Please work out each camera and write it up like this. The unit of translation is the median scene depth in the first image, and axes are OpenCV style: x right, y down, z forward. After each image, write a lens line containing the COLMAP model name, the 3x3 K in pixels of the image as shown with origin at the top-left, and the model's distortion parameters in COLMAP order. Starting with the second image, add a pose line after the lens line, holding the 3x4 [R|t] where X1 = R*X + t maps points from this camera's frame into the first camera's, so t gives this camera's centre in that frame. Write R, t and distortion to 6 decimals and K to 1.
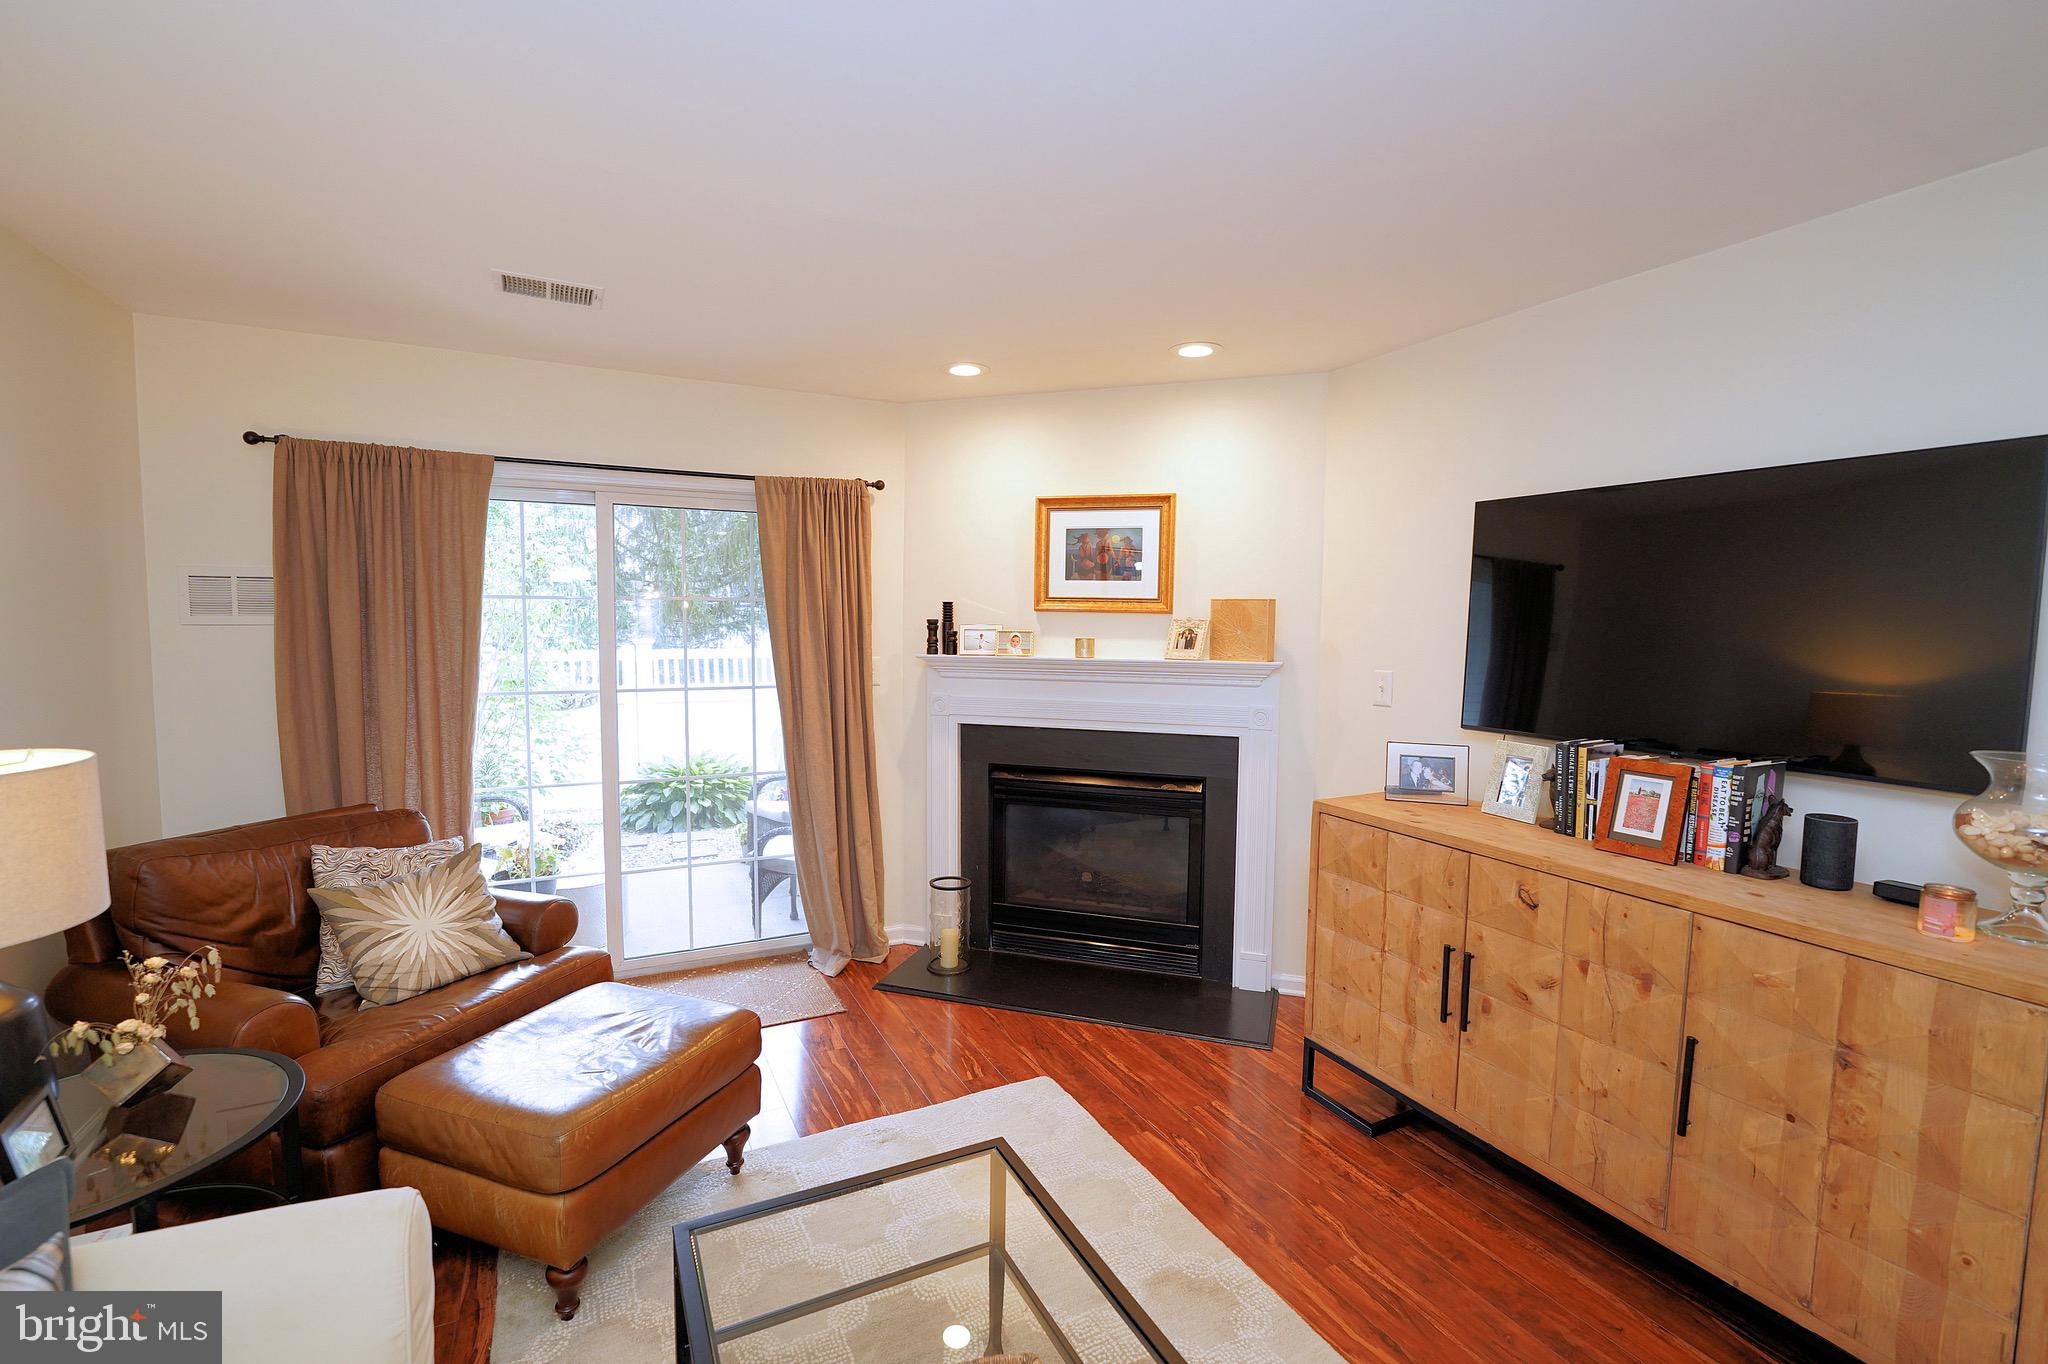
lens RADIAL K [[900.8, 0, 1018.6], [0, 900.8, 689.9], [0, 0, 1]] dist [0.000162, -0.000033]
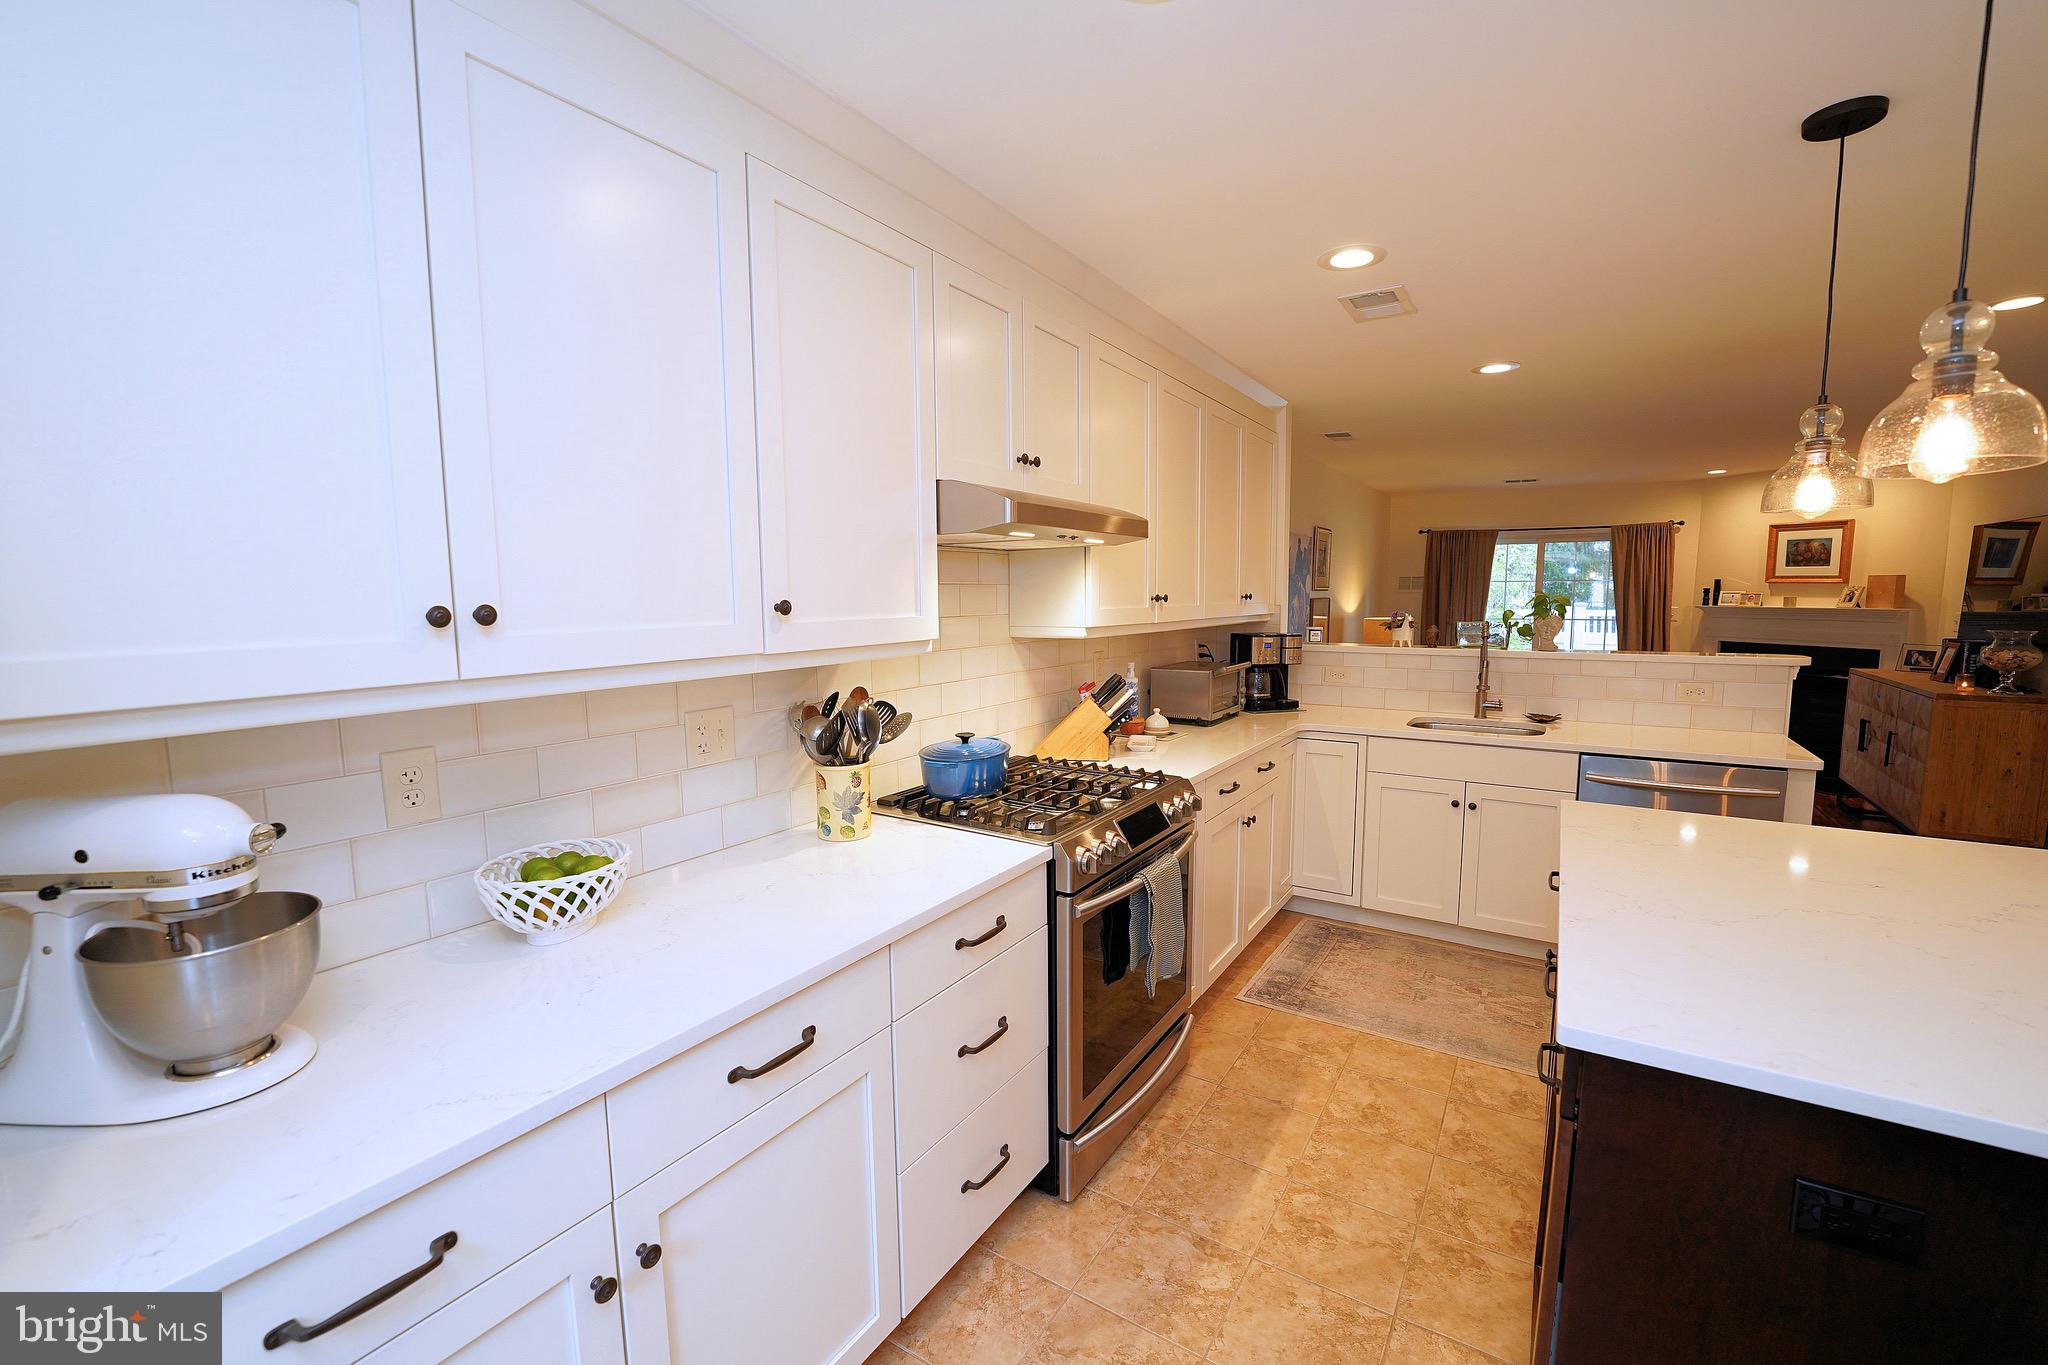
lens RADIAL K [[848.8, 0, 1027.9], [0, 848.8, 688.5], [0, 0, 1]] dist [-0.014384, -0.000006]
pose [[0.514095, 0.085840, -0.853427, 0.780836], [-0.061998, 0.996096, 0.062843, 0.125761], [0.855489, 0.020603, 0.517410, -1.317152]]
